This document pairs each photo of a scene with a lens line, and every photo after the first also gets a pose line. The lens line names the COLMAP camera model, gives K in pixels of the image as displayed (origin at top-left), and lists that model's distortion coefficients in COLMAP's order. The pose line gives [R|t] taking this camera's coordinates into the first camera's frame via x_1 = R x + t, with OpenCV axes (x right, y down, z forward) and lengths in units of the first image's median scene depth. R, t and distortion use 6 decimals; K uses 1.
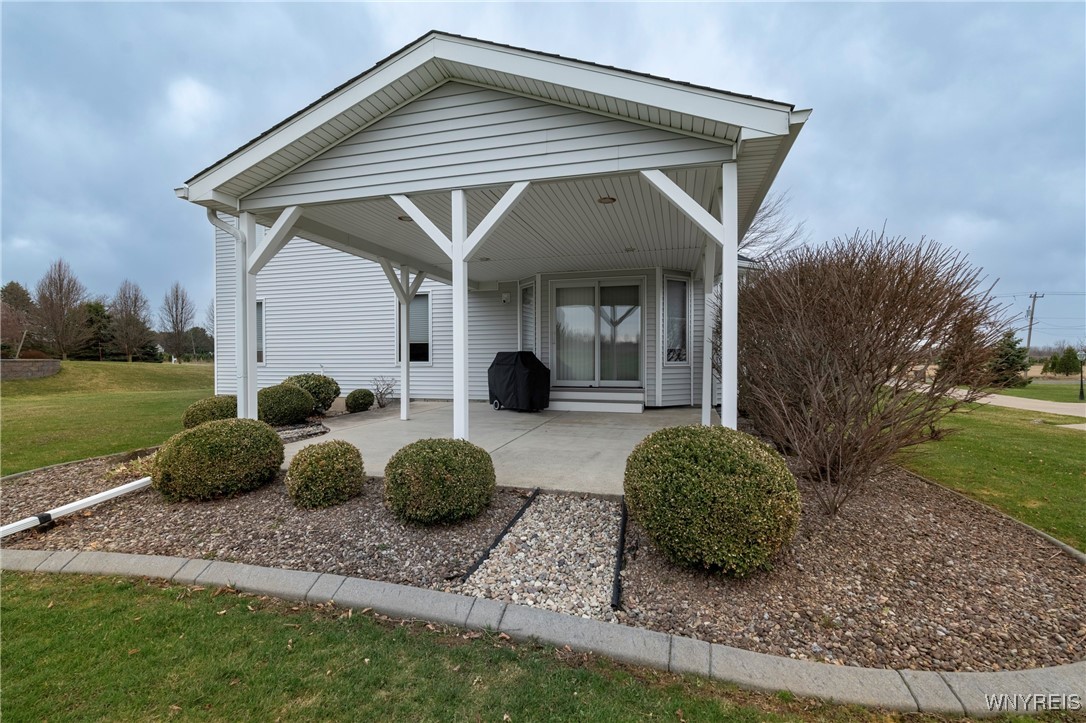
lens RADIAL K [[488.6, 0, 543.0], [0, 488.6, 361.5], [0, 0, 1]] dist [0.001191, -0.000146]
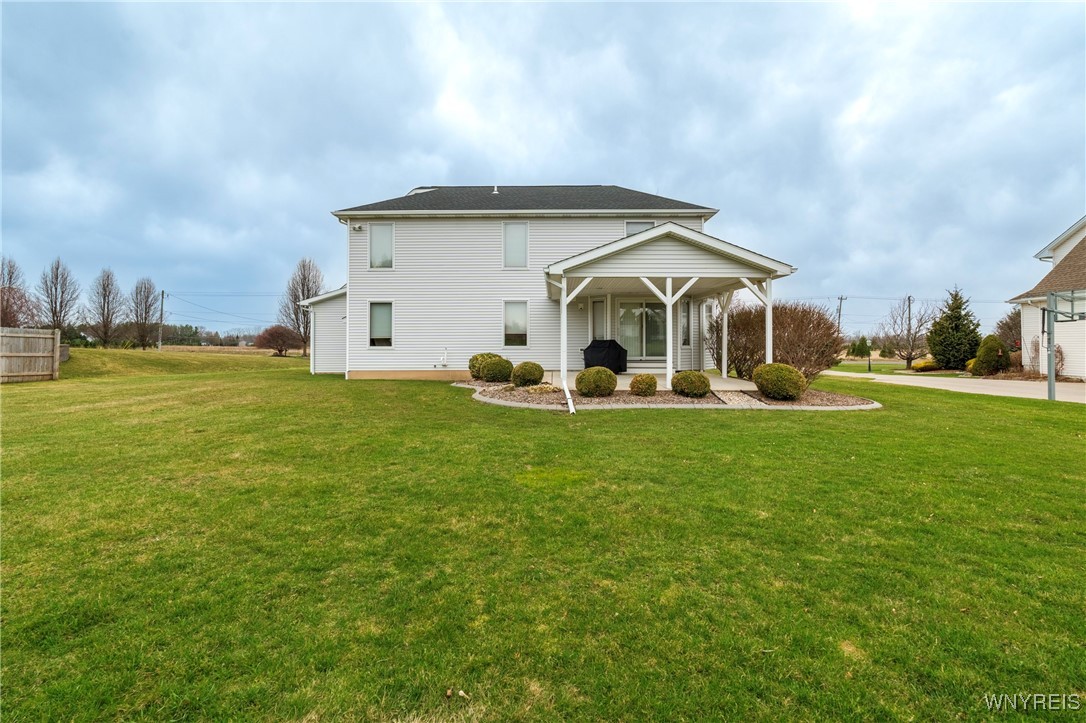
lens RADIAL K [[511.7, 0, 544.6], [0, 511.7, 332.6], [0, 0, 1]] dist [0.000062, -0.000060]
pose [[0.965016, 0.007675, 0.262078, -0.690025], [0.000117, 0.999559, -0.029704, 0.007156], [-0.262191, 0.028695, 0.964589, -0.646060]]
